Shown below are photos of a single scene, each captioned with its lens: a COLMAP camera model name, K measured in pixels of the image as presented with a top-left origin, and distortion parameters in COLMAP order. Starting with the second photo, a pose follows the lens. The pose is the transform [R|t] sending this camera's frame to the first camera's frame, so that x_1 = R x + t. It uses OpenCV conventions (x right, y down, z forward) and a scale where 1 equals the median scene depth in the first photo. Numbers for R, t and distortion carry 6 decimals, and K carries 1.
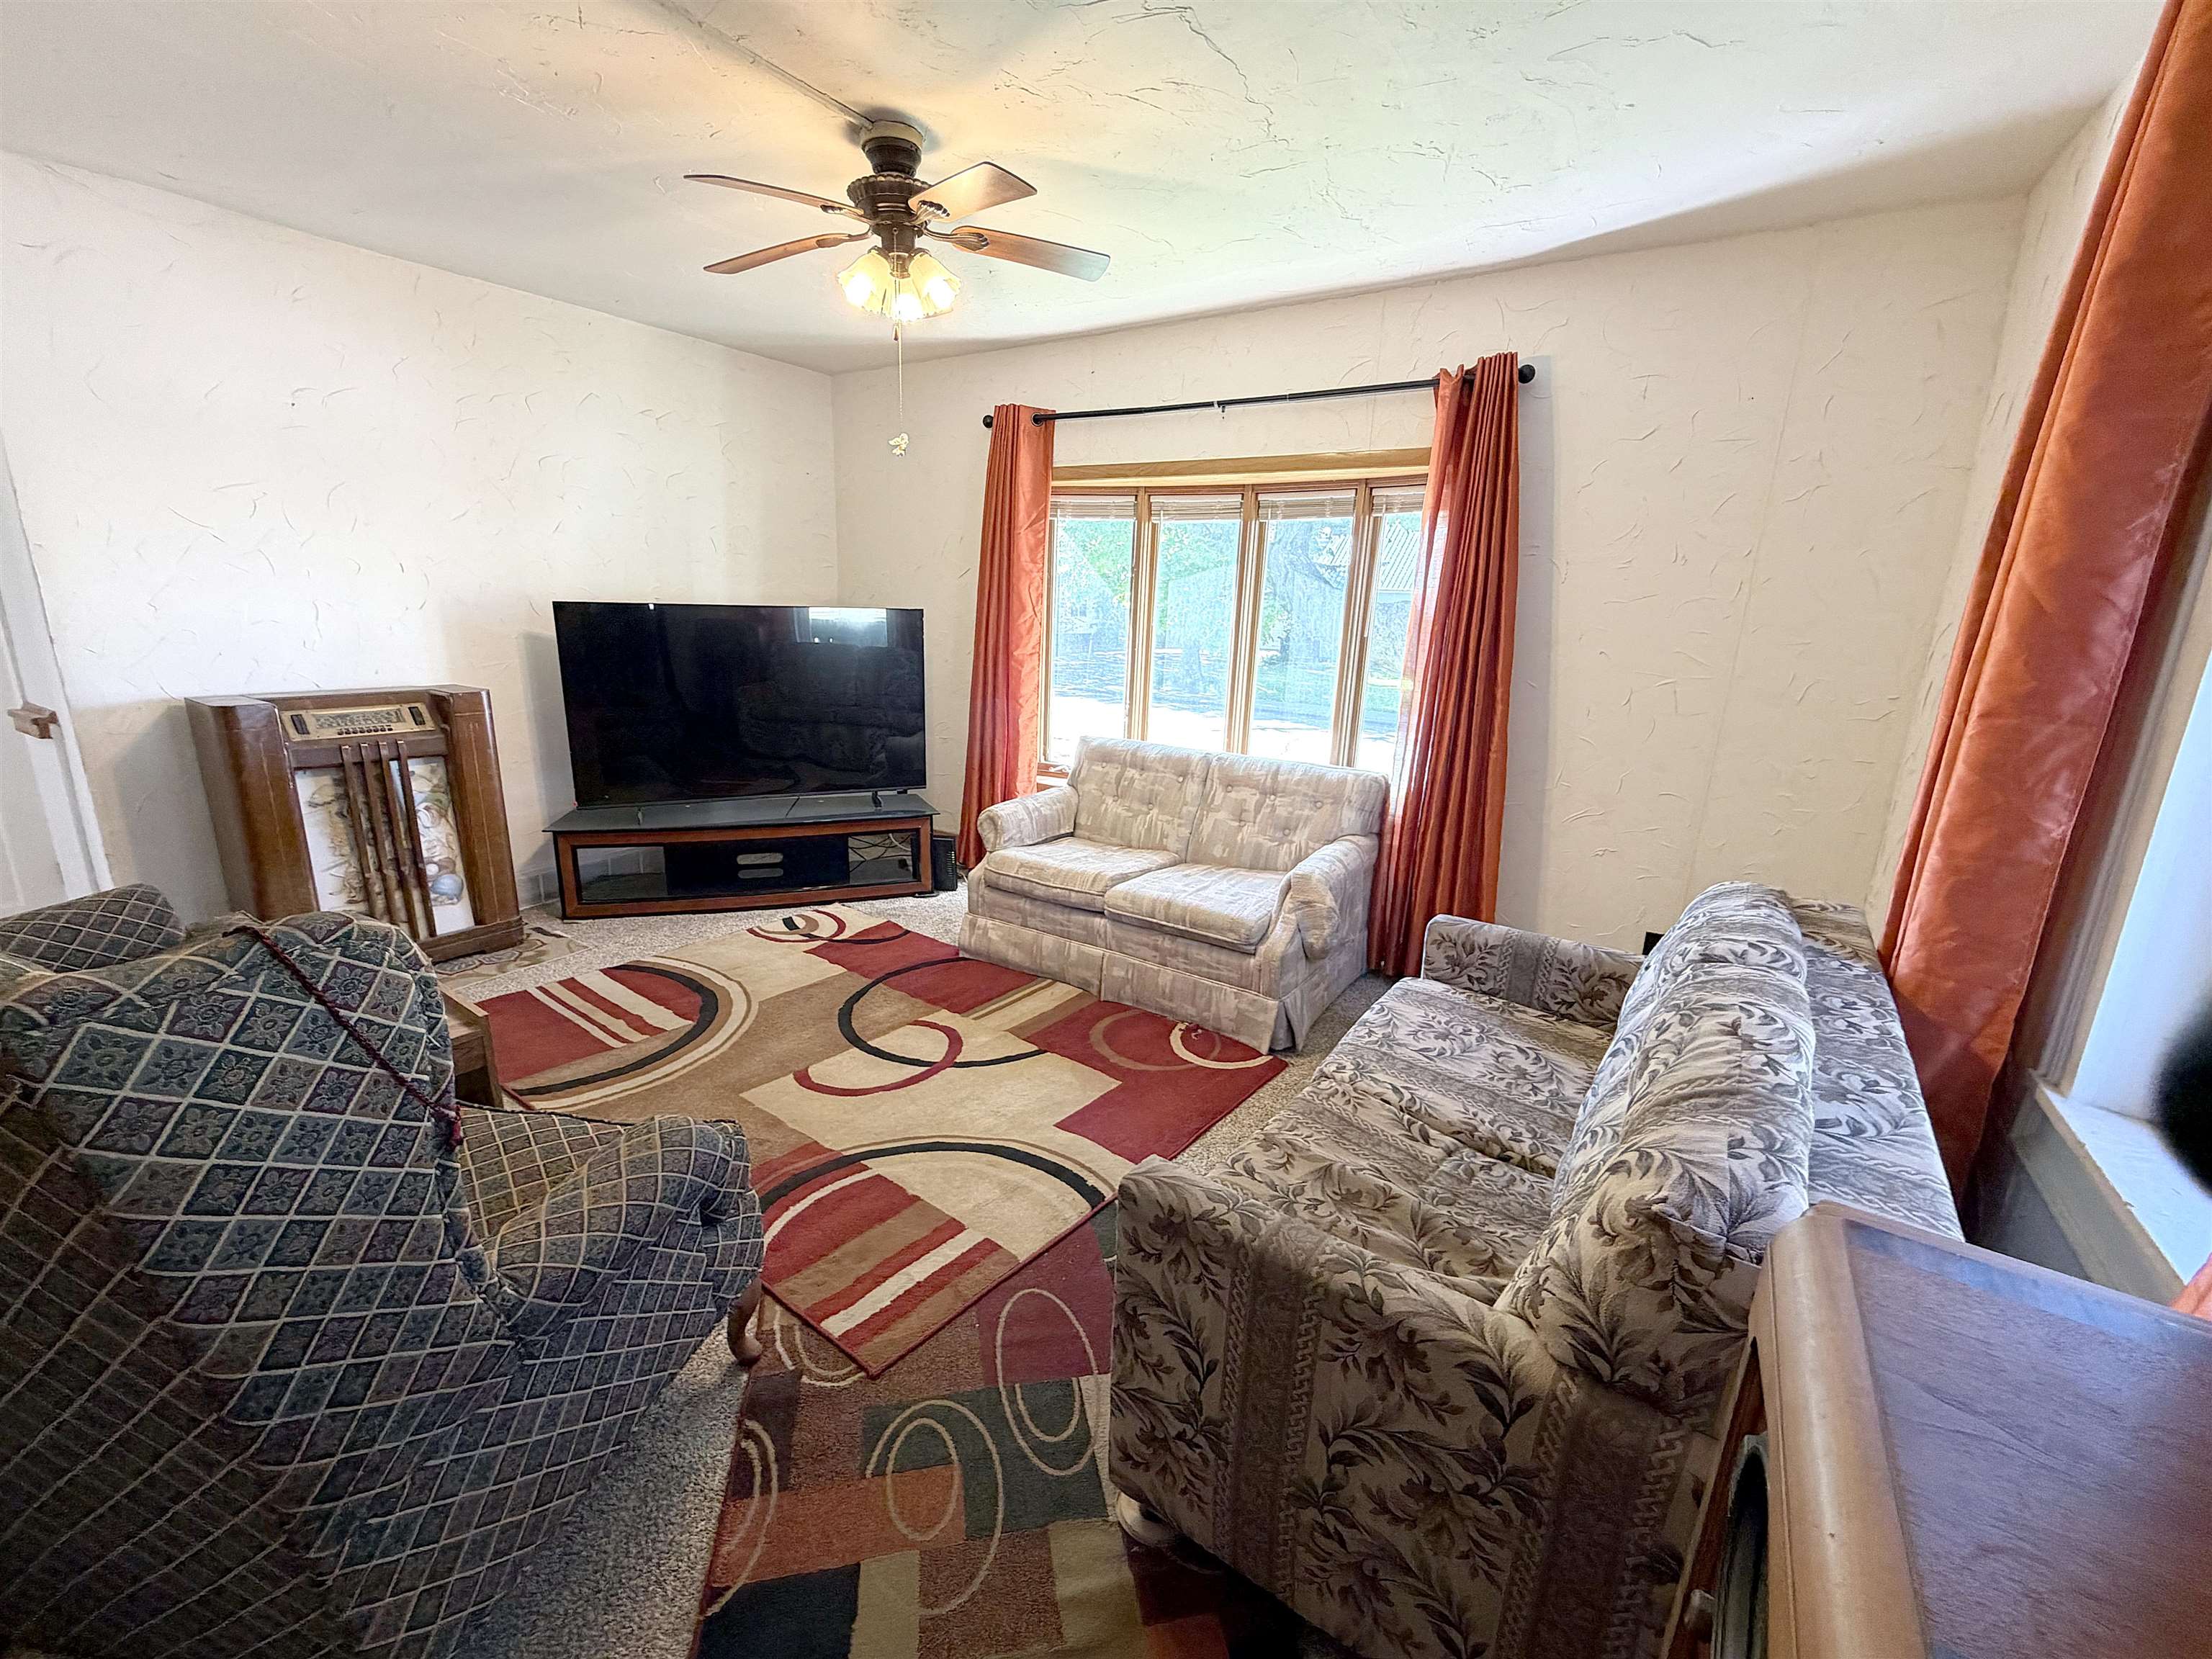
lens RADIAL K [[901.5, 0, 1106.0], [0, 901.5, 829.5], [0, 0, 1]] dist [-0.000368, -0.000510]
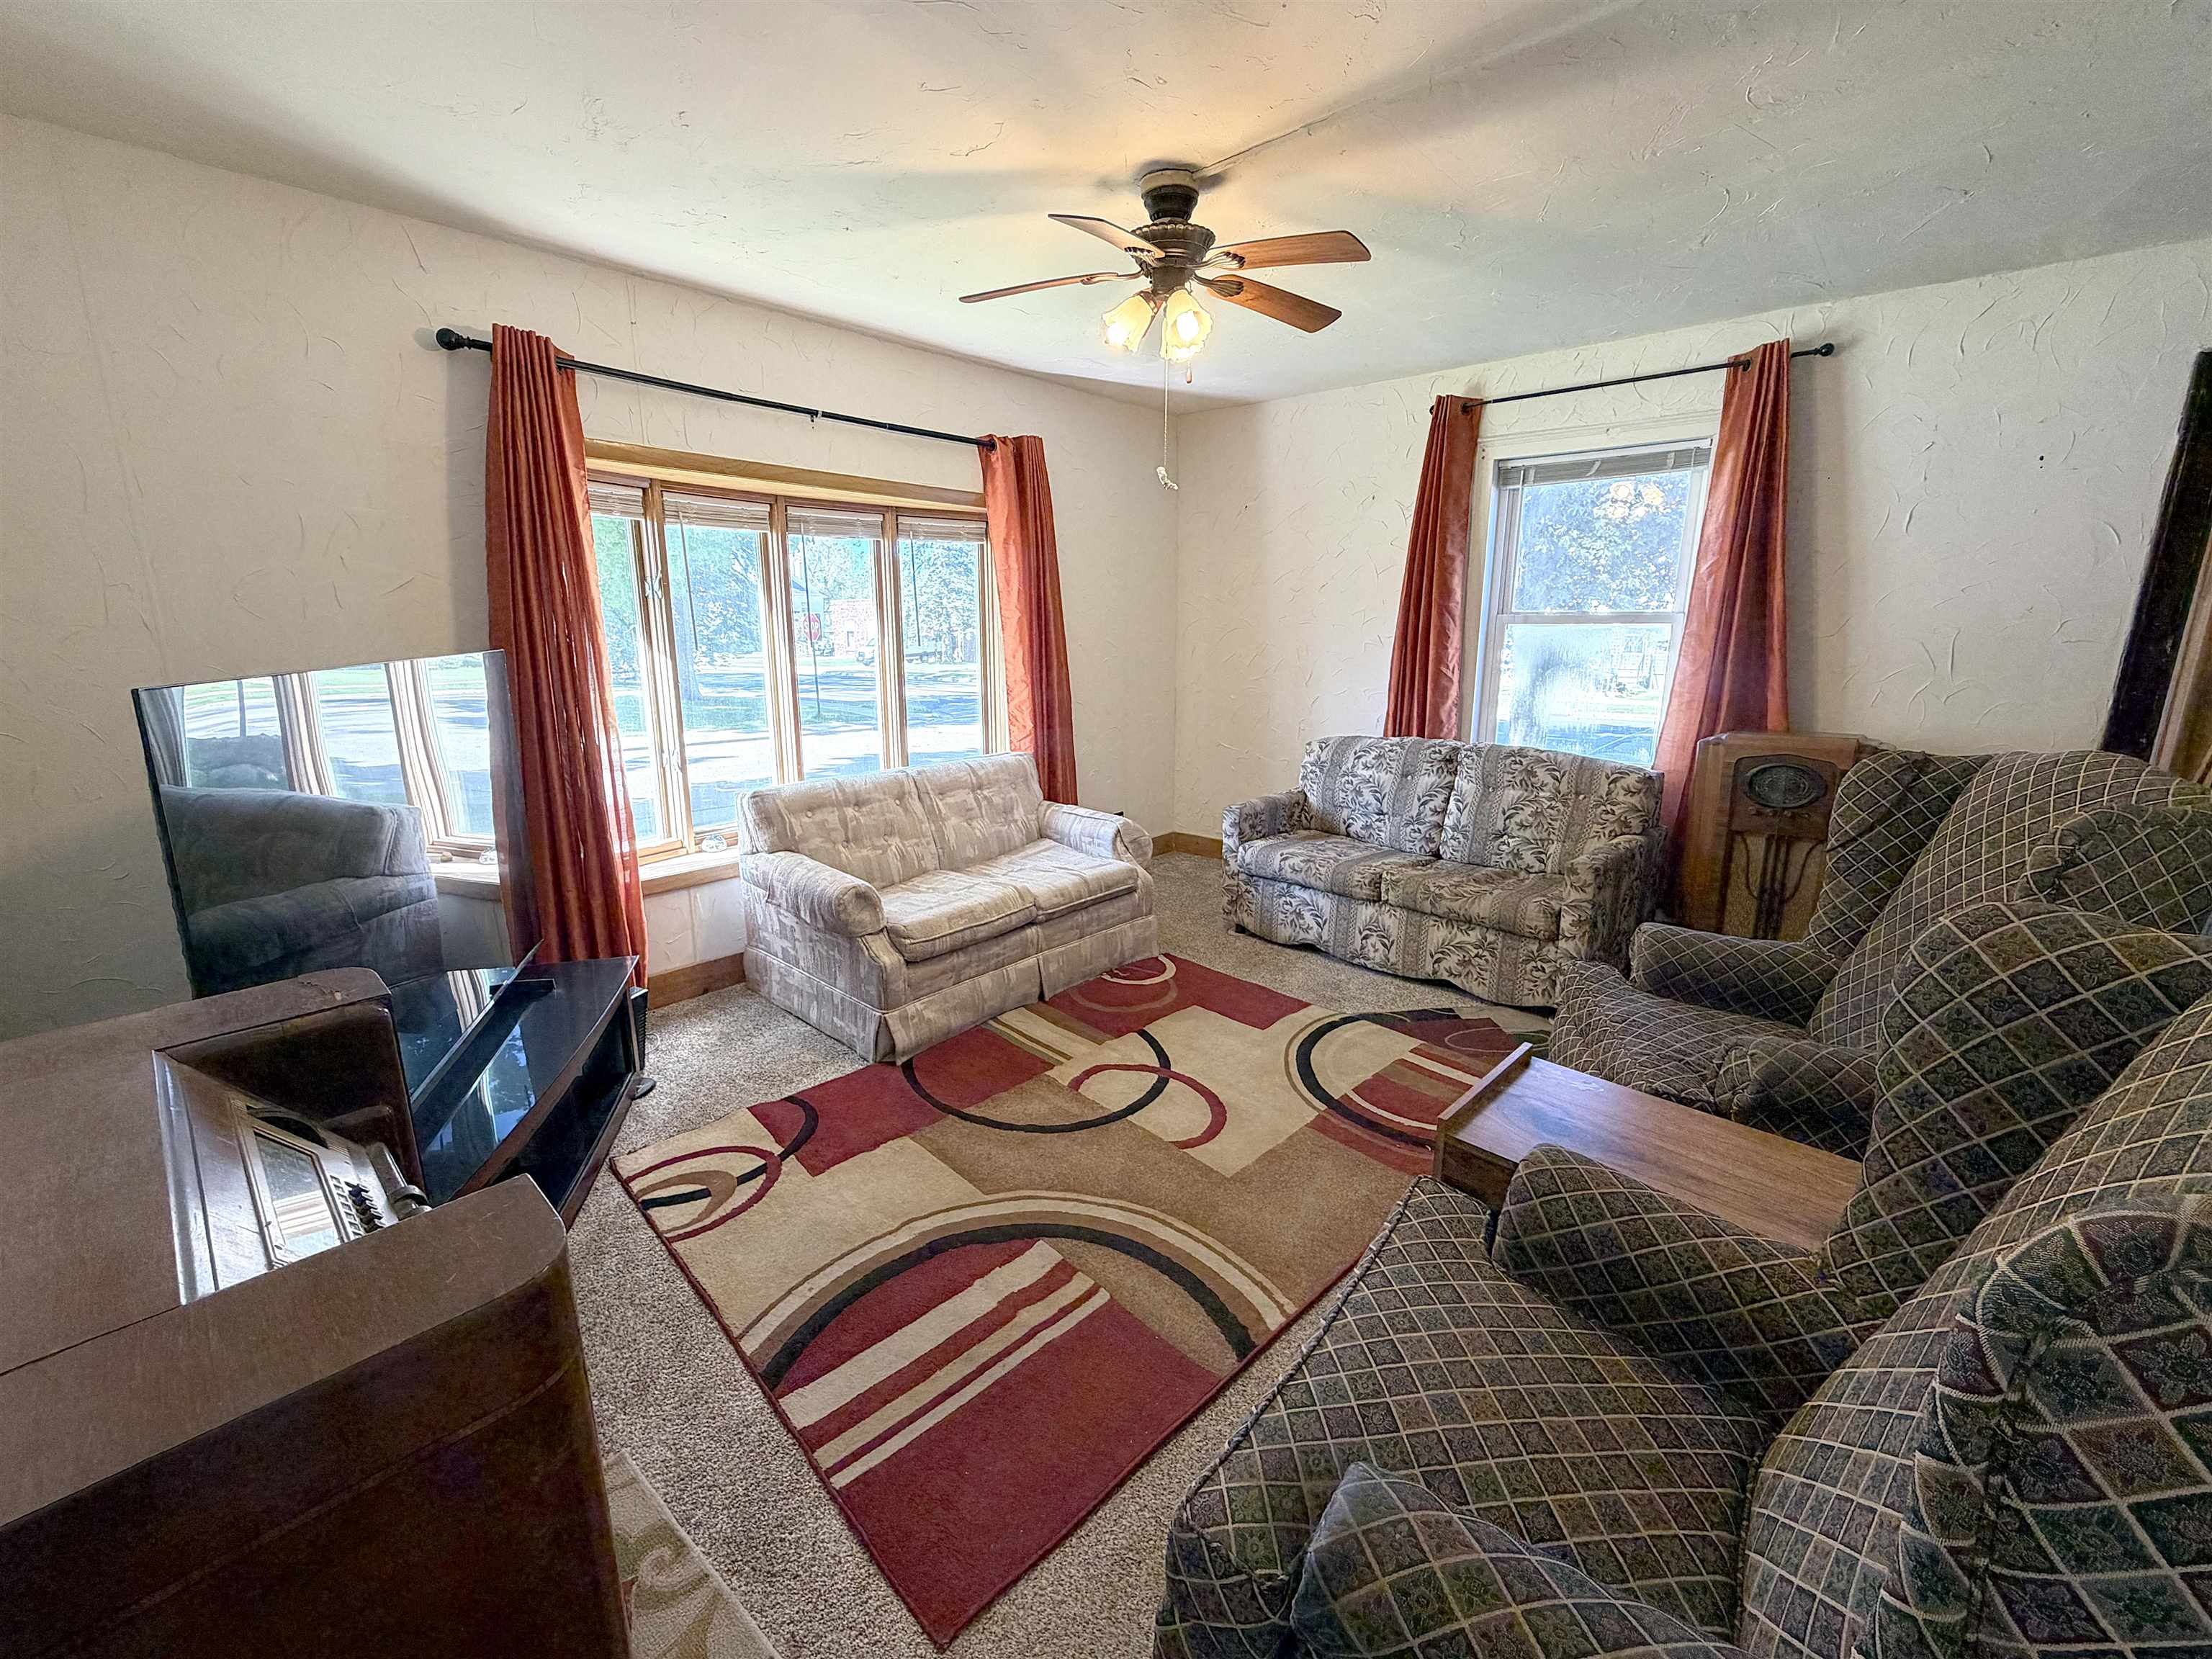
lens RADIAL K [[901.5, 0, 1106.0], [0, 901.5, 829.5], [0, 0, 1]] dist [-0.000368, -0.000510]
pose [[0.158818, -0.253695, 0.954157, -0.951748], [0.254187, 0.944352, 0.208779, -0.202365], [-0.954026, 0.209376, 0.214466, 0.674807]]
